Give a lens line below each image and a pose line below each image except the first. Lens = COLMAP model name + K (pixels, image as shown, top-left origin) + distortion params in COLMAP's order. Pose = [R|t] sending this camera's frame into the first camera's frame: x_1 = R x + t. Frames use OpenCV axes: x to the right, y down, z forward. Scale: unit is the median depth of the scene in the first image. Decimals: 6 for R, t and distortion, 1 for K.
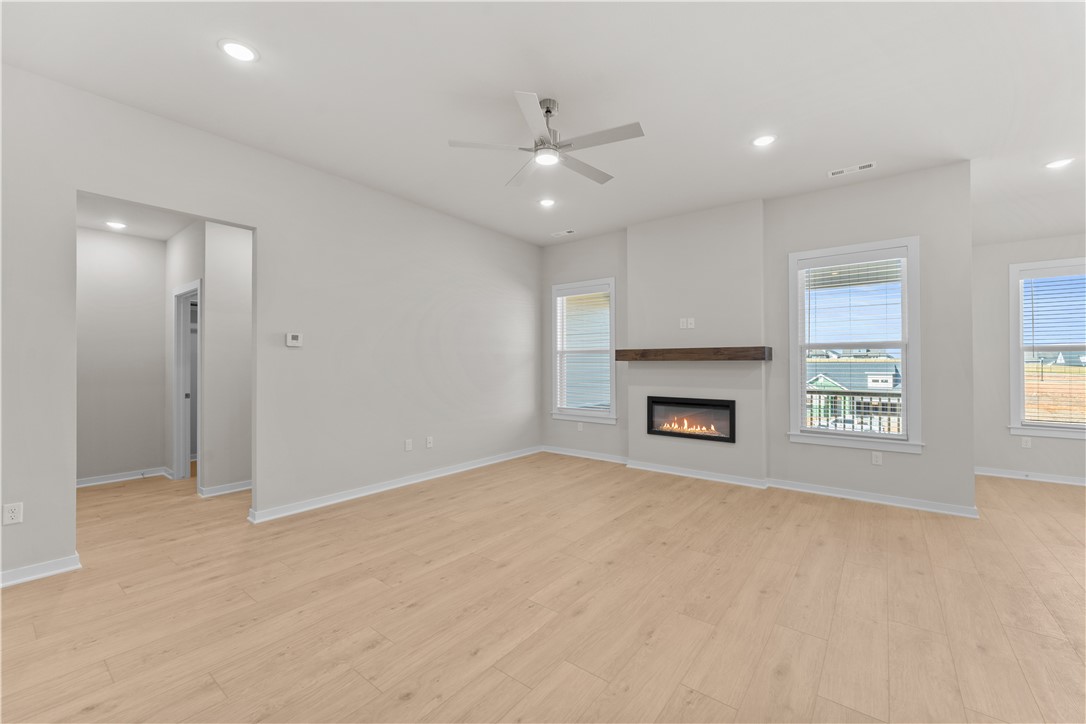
lens RADIAL K [[441.8, 0, 540.2], [0, 441.8, 359.9], [0, 0, 1]] dist [0.000038, -0.001089]
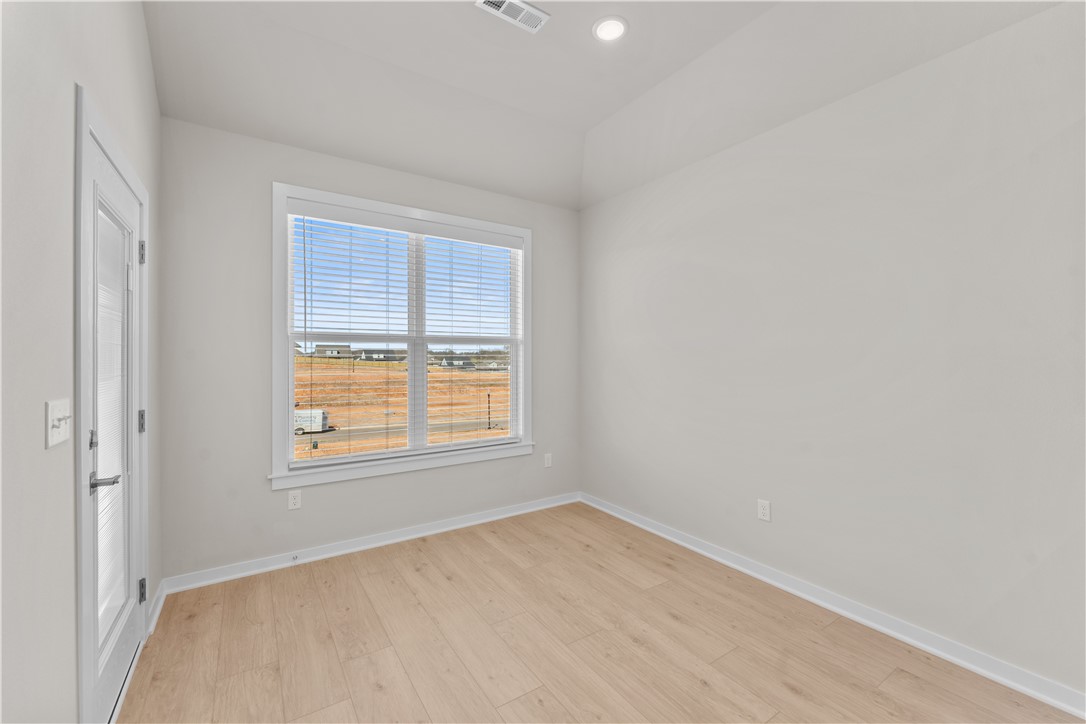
lens RADIAL K [[441.8, 0, 536.7], [0, 441.8, 358.9], [0, 0, 1]] dist [0.000038, -0.001089]
pose [[0.323611, 0.002442, 0.946187, 0.696946], [-0.010574, 0.999944, 0.001036, 0.000942], [-0.946131, -0.010340, 0.323618, 0.547363]]
